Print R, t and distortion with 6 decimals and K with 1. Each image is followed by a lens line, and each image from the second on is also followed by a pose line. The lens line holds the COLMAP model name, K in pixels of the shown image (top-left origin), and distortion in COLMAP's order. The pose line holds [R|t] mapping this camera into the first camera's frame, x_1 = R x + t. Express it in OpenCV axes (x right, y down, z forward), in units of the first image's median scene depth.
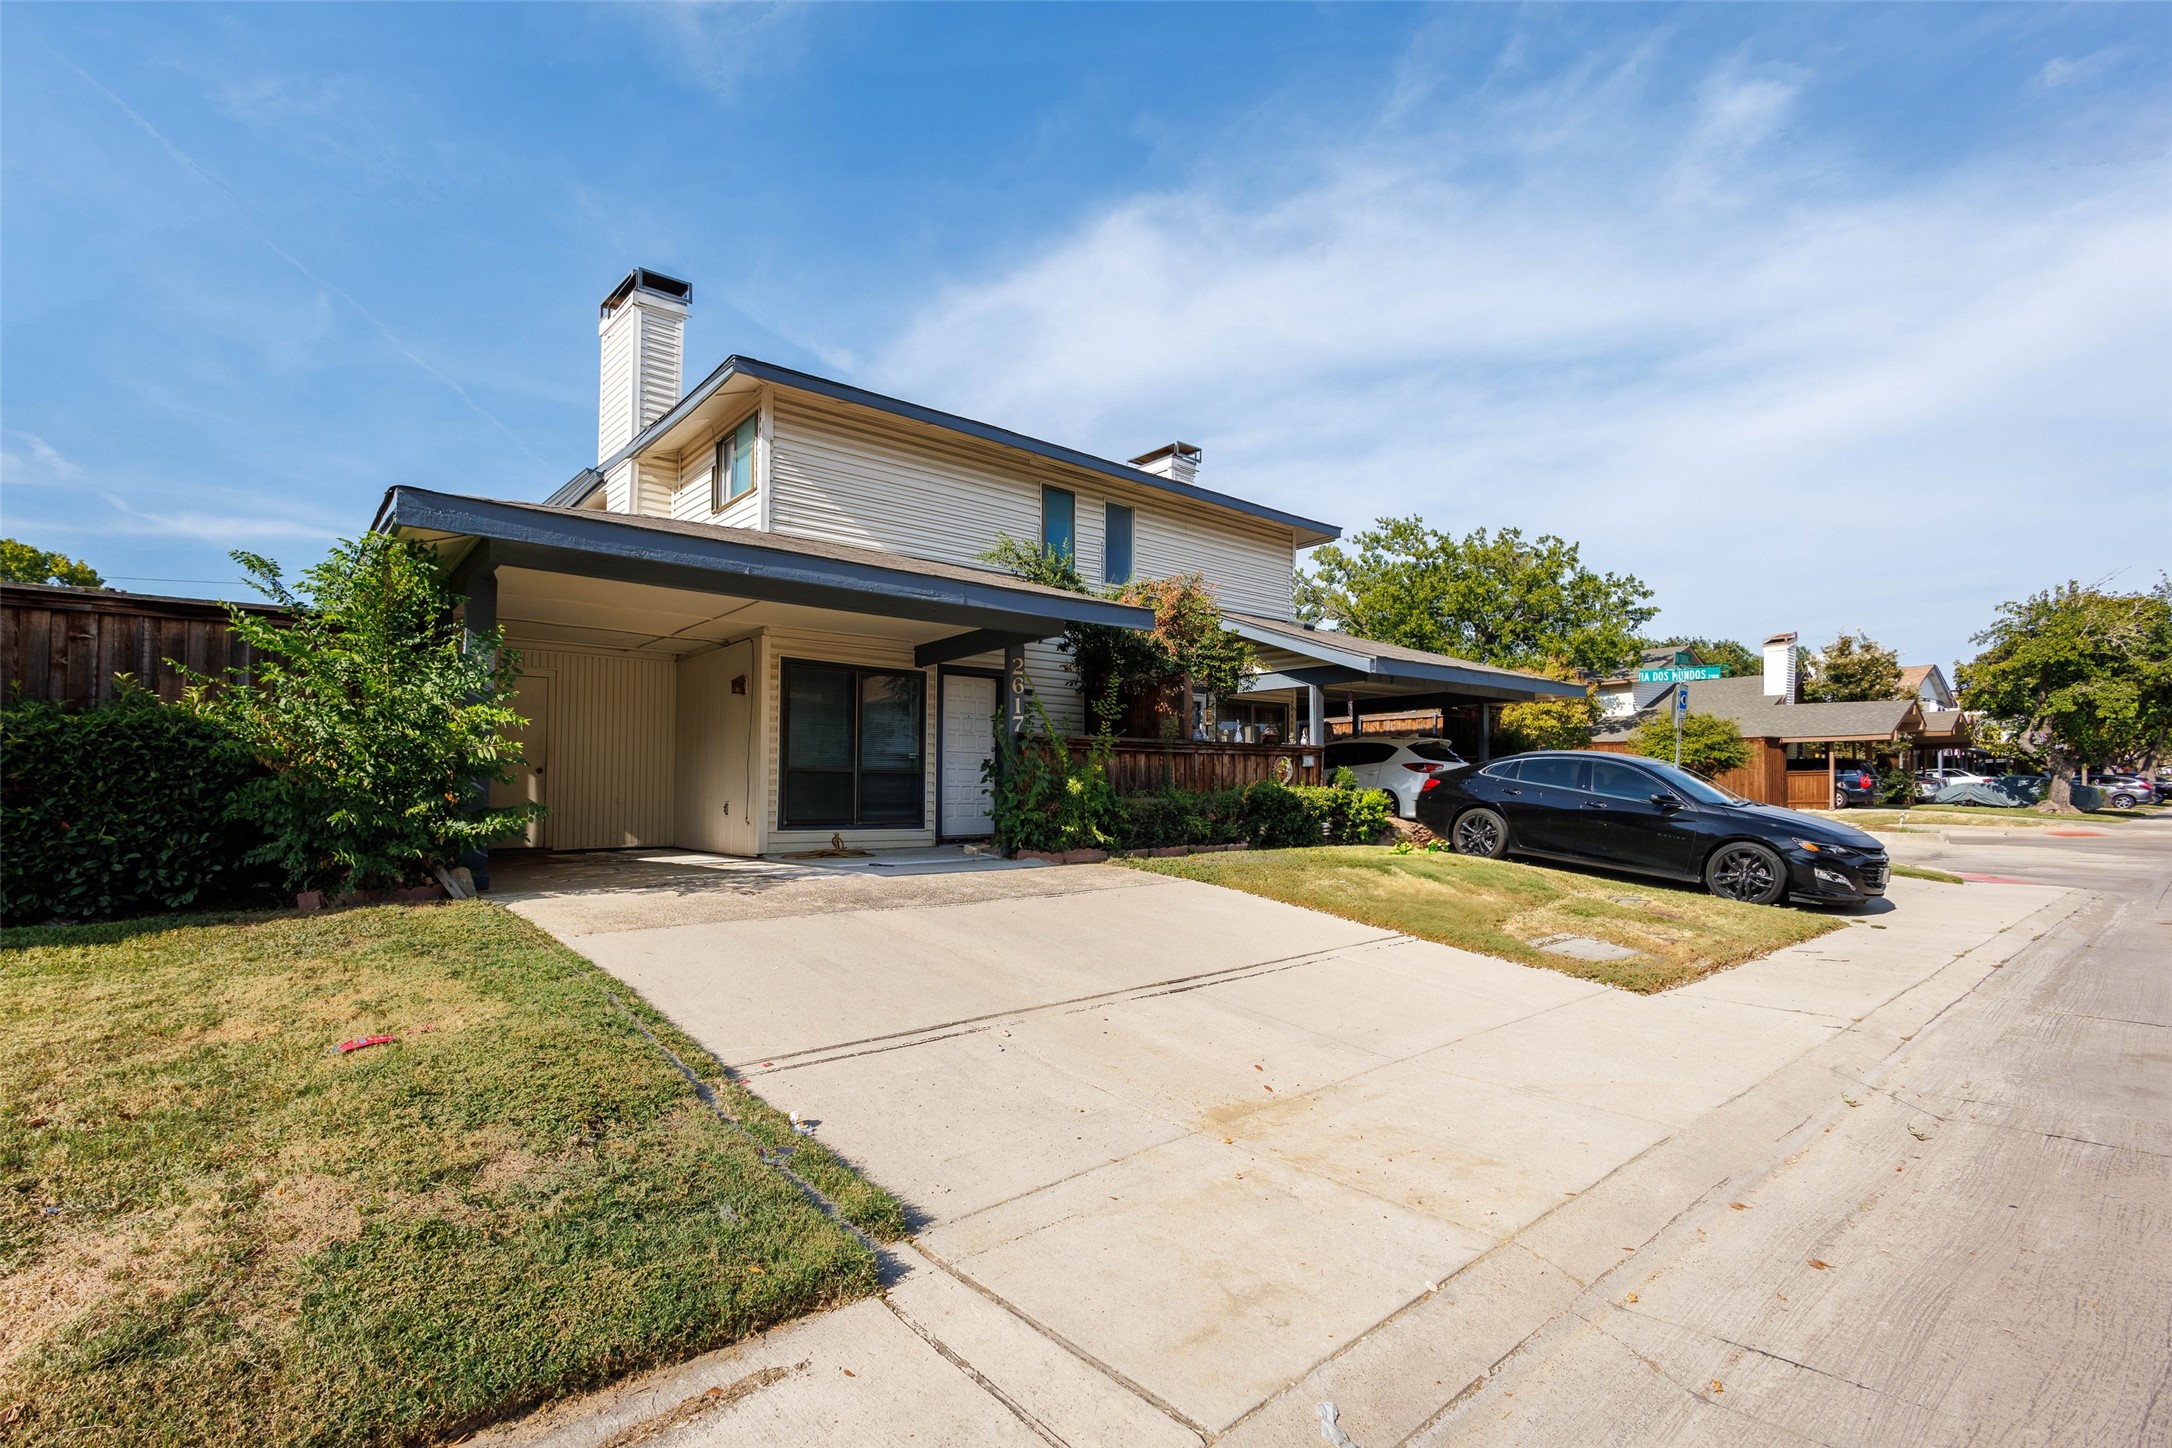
lens RADIAL K [[1003.9, 0, 1085.6], [0, 1003.9, 745.1], [0, 0, 1]] dist [-0.019112, -0.000364]
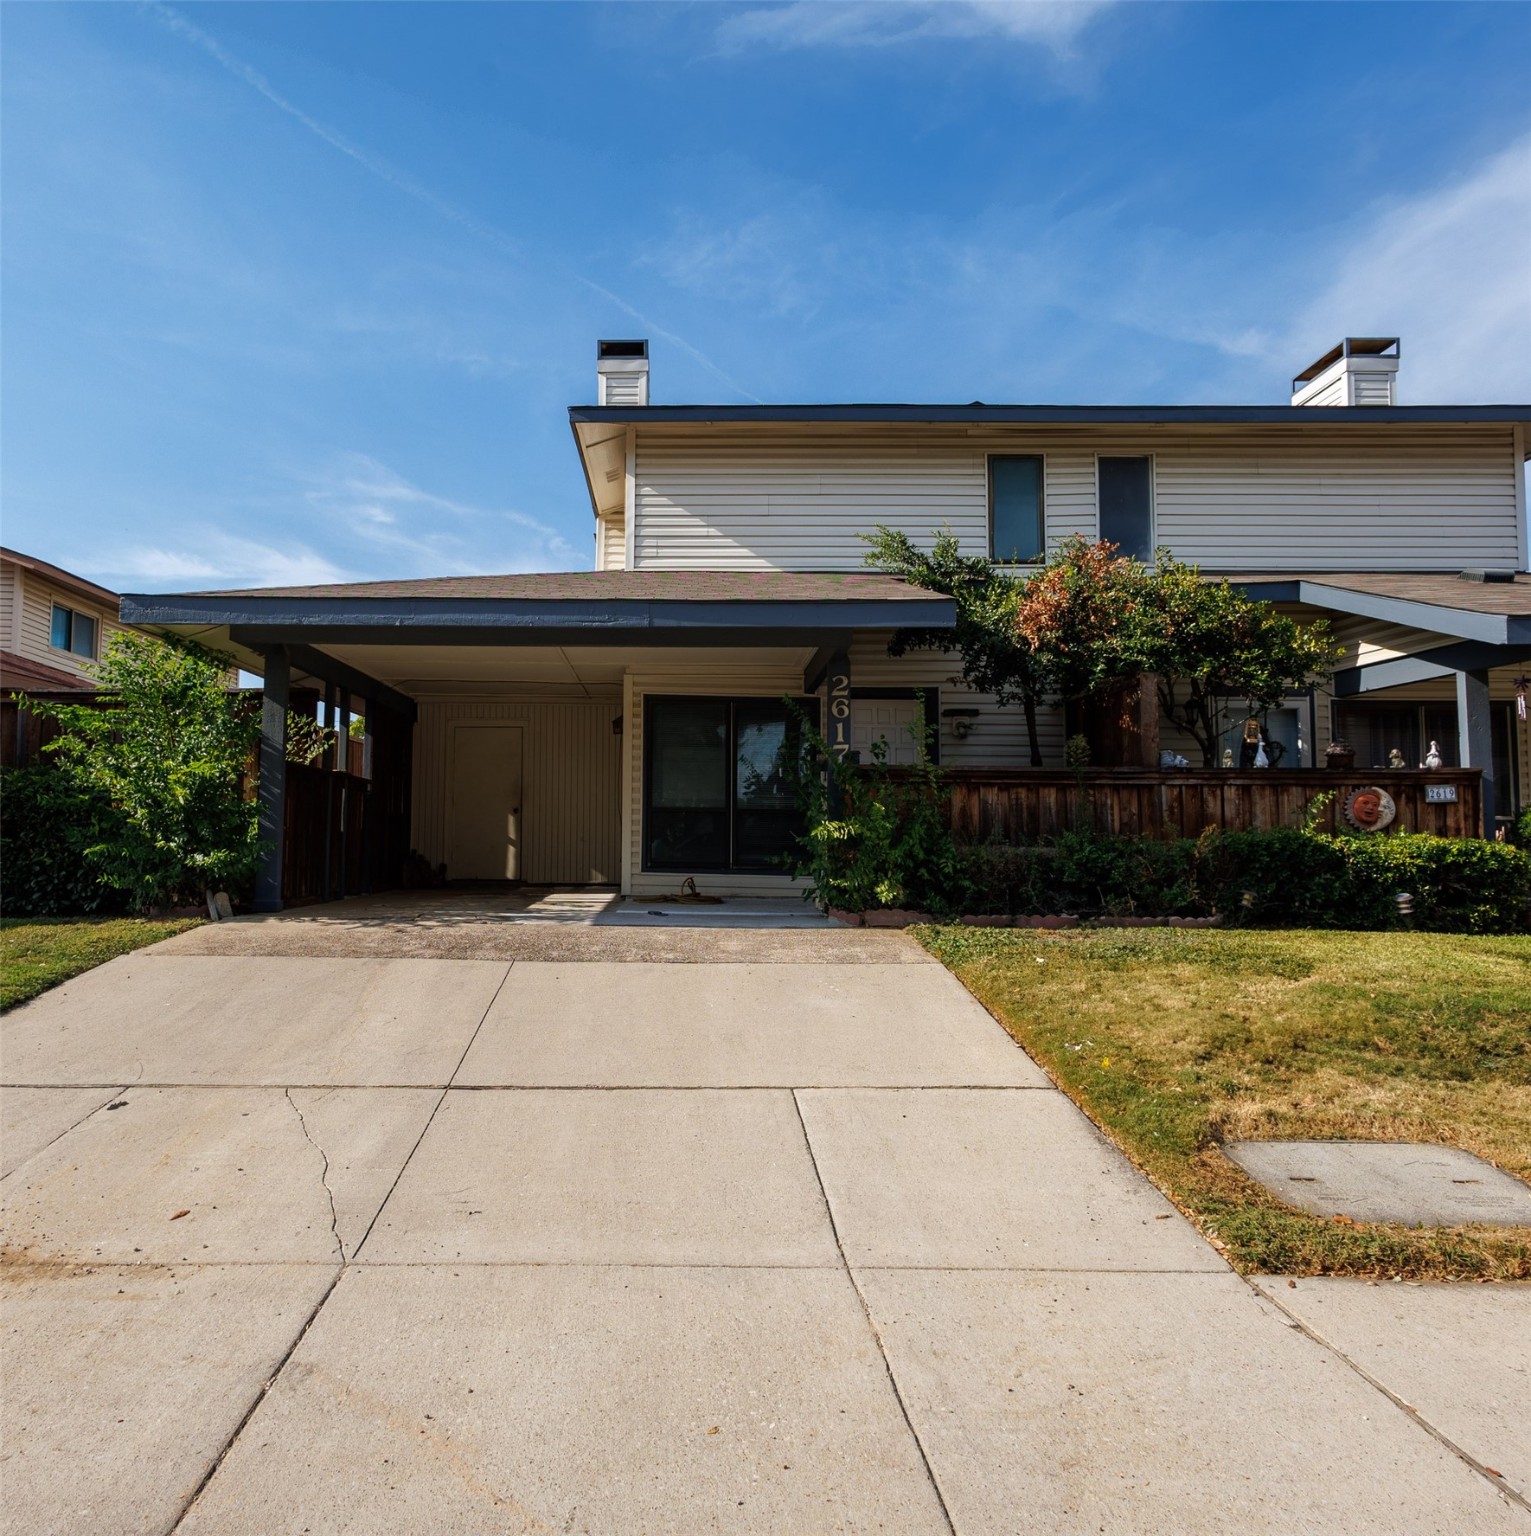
lens RADIAL K [[1047.8, 0, 764.6], [0, 1047.8, 759.1], [0, 0, 1]] dist [-0.011748, 0.005454]
pose [[0.746819, -0.030311, -0.664336, 0.412723], [0.020688, 0.999536, -0.022348, 0.000285], [0.664706, 0.002946, 0.747100, 0.275094]]
